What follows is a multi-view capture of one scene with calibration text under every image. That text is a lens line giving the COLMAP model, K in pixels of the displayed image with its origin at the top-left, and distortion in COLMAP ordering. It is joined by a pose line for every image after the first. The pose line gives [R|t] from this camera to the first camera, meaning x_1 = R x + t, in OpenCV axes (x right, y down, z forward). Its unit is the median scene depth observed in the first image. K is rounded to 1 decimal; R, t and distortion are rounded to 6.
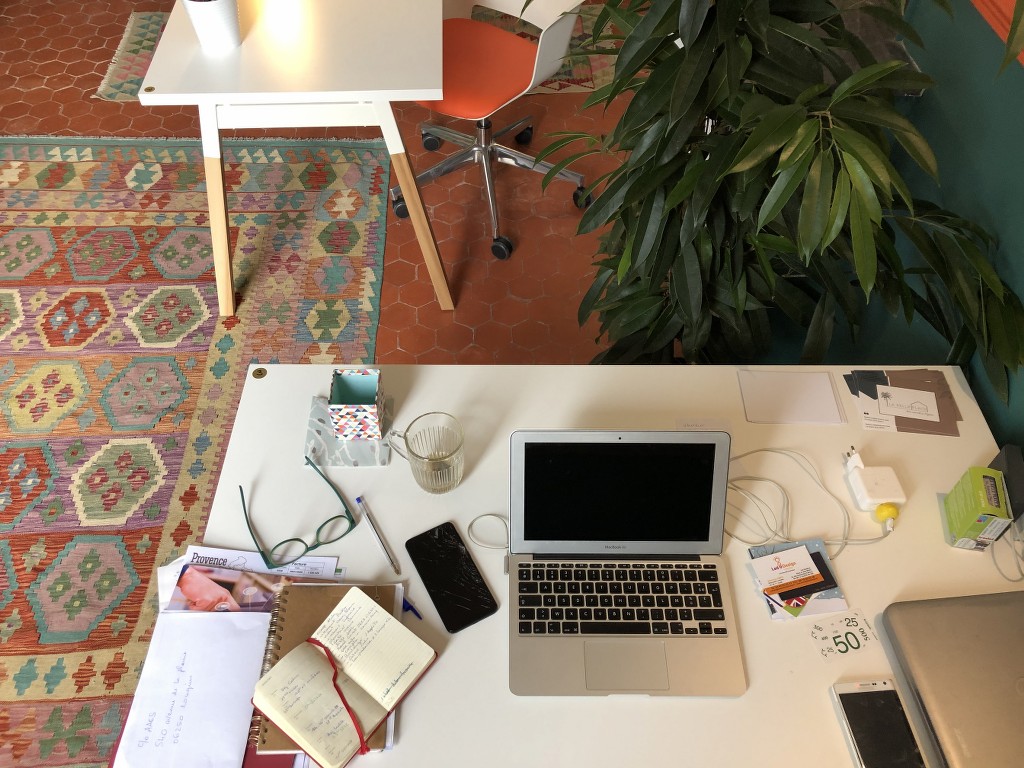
lens RADIAL K [[823.3, 0, 511.3], [0, 823.3, 380.1], [0, 0, 1]] dist [0.053714, -0.087329]
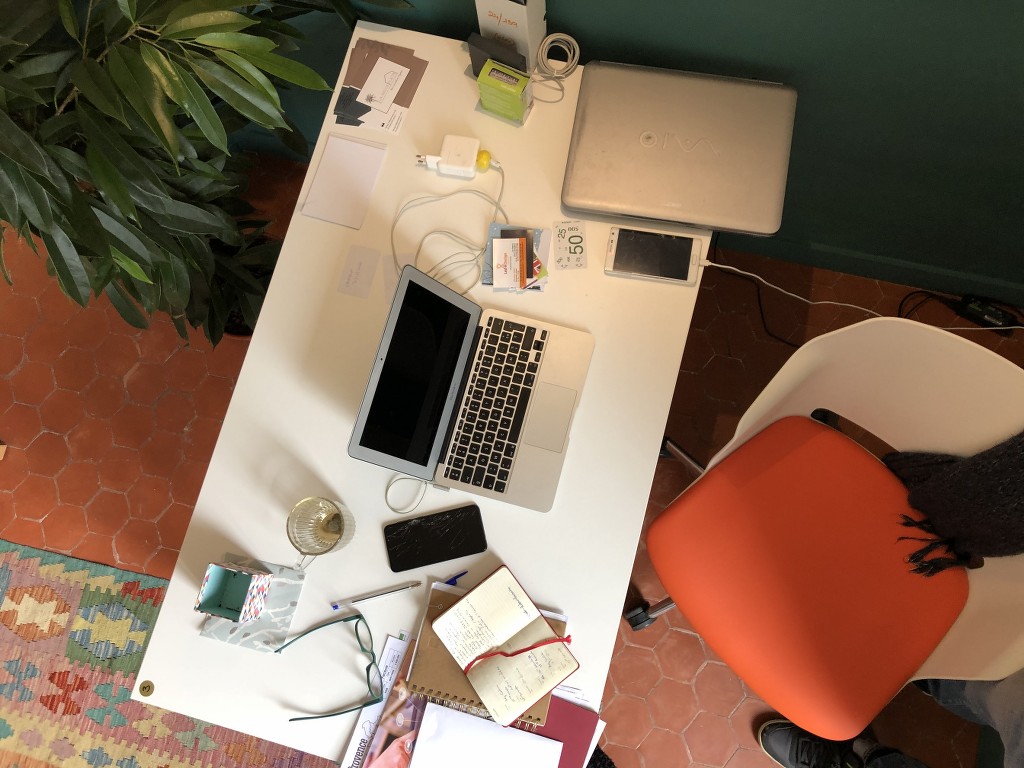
lens RADIAL K [[823.3, 0, 519.3], [0, 823.3, 384.2], [0, 0, 1]] dist [0.053714, -0.087329]
pose [[0.262898, -0.950430, 0.166034, -0.030886], [0.777955, 0.310603, 0.546179, -0.362407], [-0.570675, -0.014422, 0.821049, 0.006646]]
